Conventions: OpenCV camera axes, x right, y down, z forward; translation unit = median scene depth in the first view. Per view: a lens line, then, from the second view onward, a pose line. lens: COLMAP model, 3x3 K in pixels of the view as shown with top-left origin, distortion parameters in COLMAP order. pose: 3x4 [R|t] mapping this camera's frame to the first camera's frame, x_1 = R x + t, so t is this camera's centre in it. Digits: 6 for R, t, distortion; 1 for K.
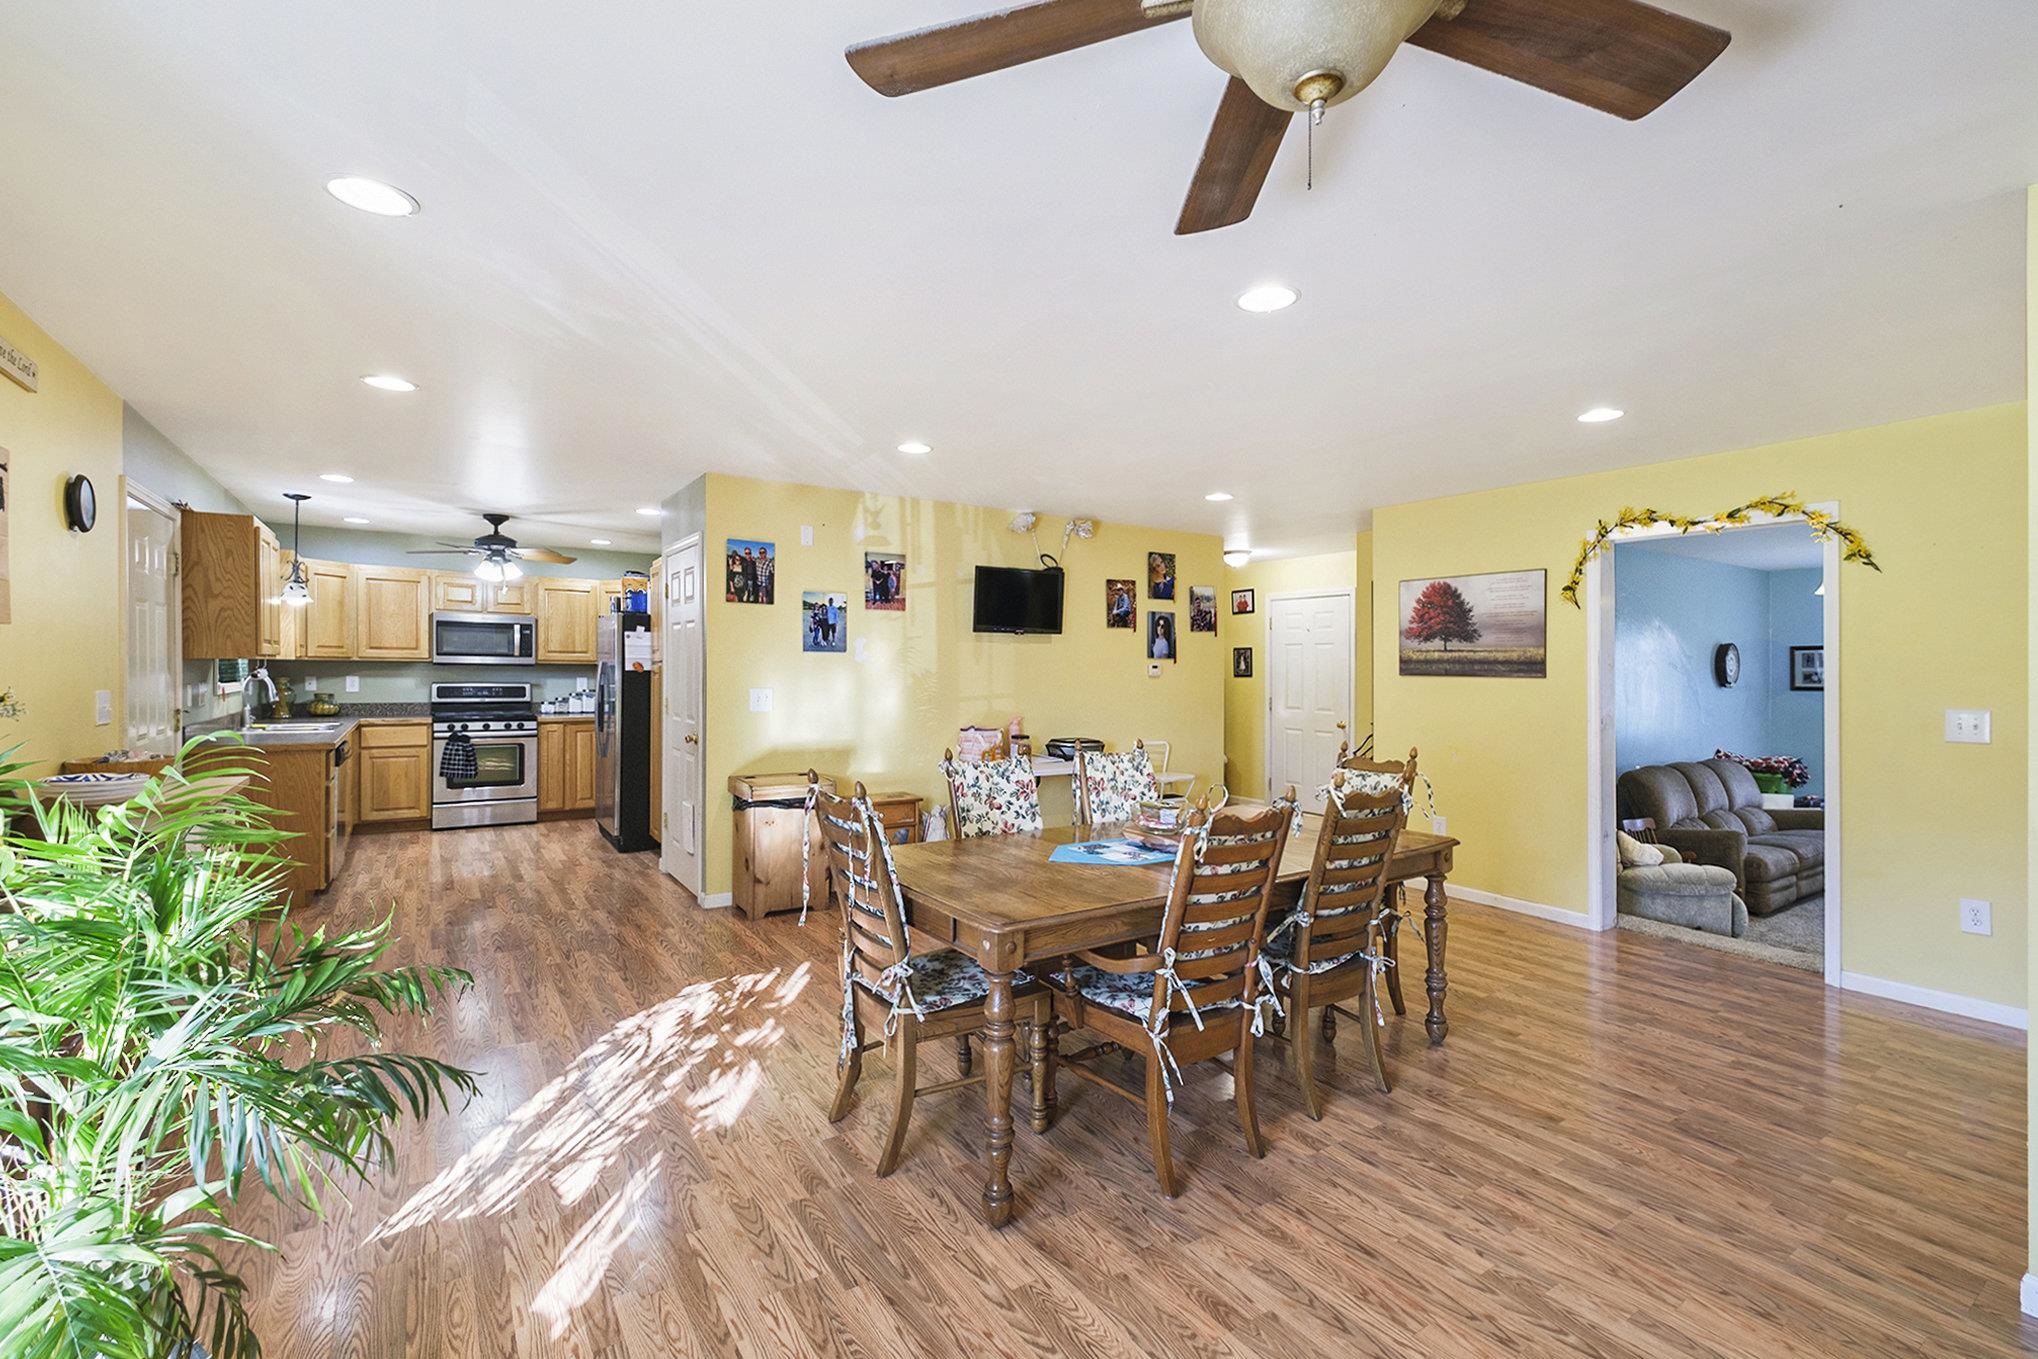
lens RADIAL K [[918.5, 0, 1020.4], [0, 918.5, 668.2], [0, 0, 1]] dist [-0.000342, 0.000067]
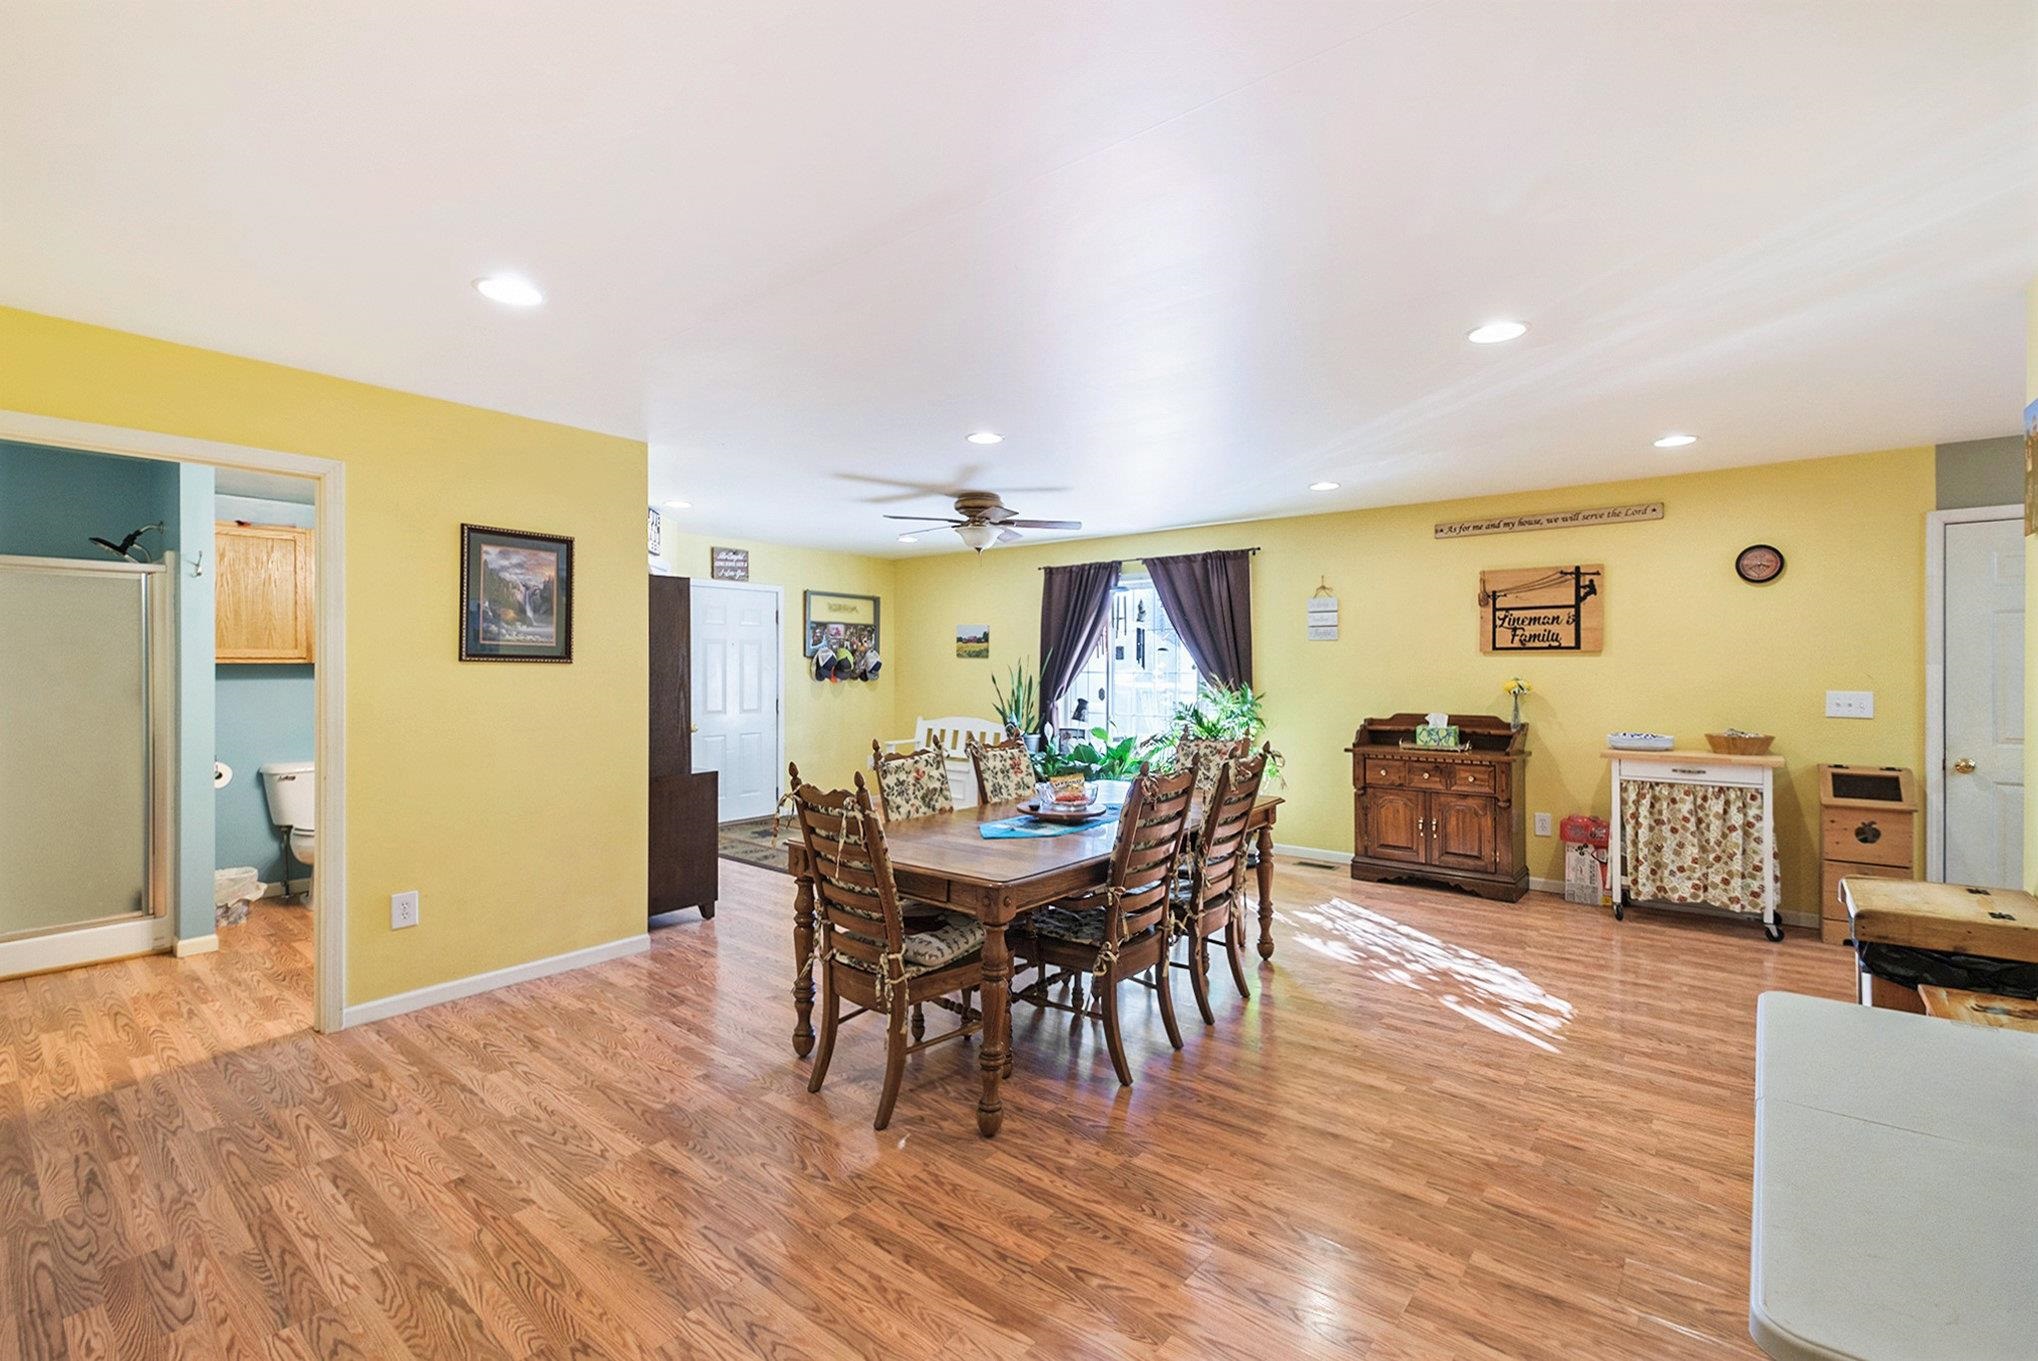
lens RADIAL K [[918.5, 0, 1020.0], [0, 918.5, 673.3], [0, 0, 1]] dist [-0.000342, 0.000067]
pose [[-0.959127, -0.009867, -0.282805, 0.529232], [-0.012365, 0.999899, 0.007049, 0.006343], [0.282707, 0.010258, -0.959152, 2.034791]]
